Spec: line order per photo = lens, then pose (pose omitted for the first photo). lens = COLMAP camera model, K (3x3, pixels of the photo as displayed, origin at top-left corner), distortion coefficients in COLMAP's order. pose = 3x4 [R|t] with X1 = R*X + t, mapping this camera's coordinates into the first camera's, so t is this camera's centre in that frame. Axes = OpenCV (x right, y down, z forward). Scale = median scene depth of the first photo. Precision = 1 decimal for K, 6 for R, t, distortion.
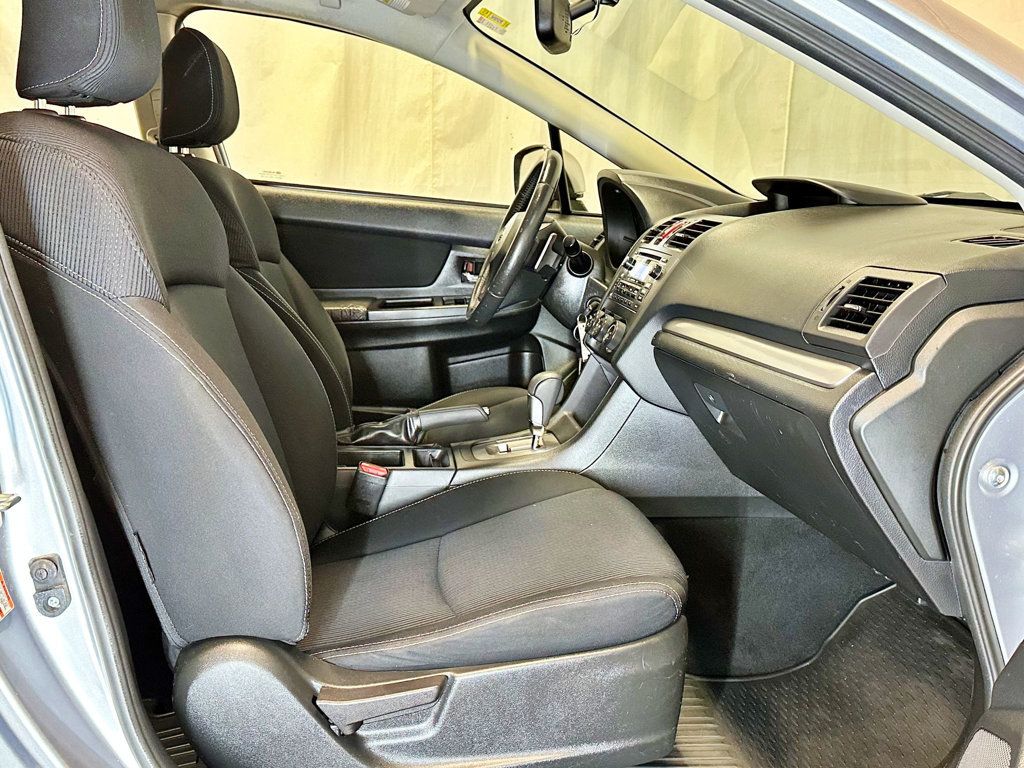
lens RADIAL K [[991.4, 0, 522.9], [0, 991.4, 379.2], [0, 0, 1]] dist [0.136677, 0.001150]
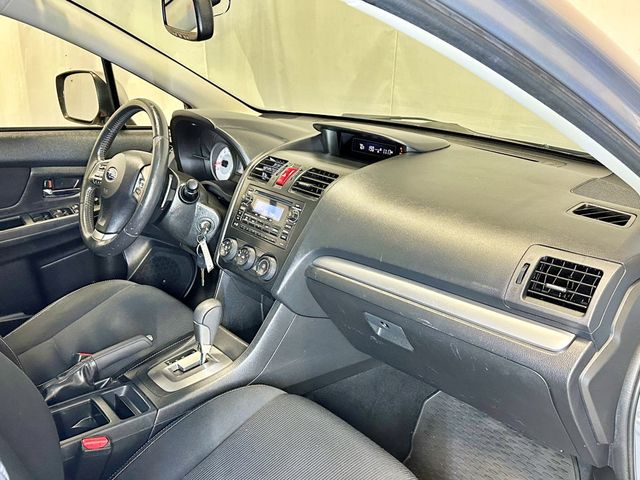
lens RADIAL K [[616.7, 0, 320.0], [0, 616.7, 240.0], [0, 0, 1]] dist [0.134268, -0.234318]
pose [[0.854020, -0.181028, 0.487729, -0.236561], [0.109088, 0.978977, 0.172349, -0.217696], [-0.508675, -0.093984, 0.855813, 0.312174]]
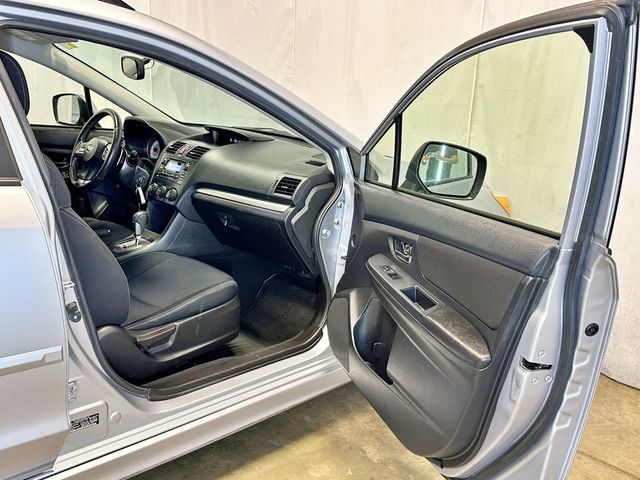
lens RADIAL K [[616.7, 0, 320.0], [0, 616.7, 240.0], [0, 0, 1]] dist [0.134268, -0.234318]
pose [[0.819211, -0.133547, 0.557726, -0.505776], [0.079763, 0.989589, 0.119797, -0.092894], [-0.567918, -0.053654, 0.821334, -0.511244]]
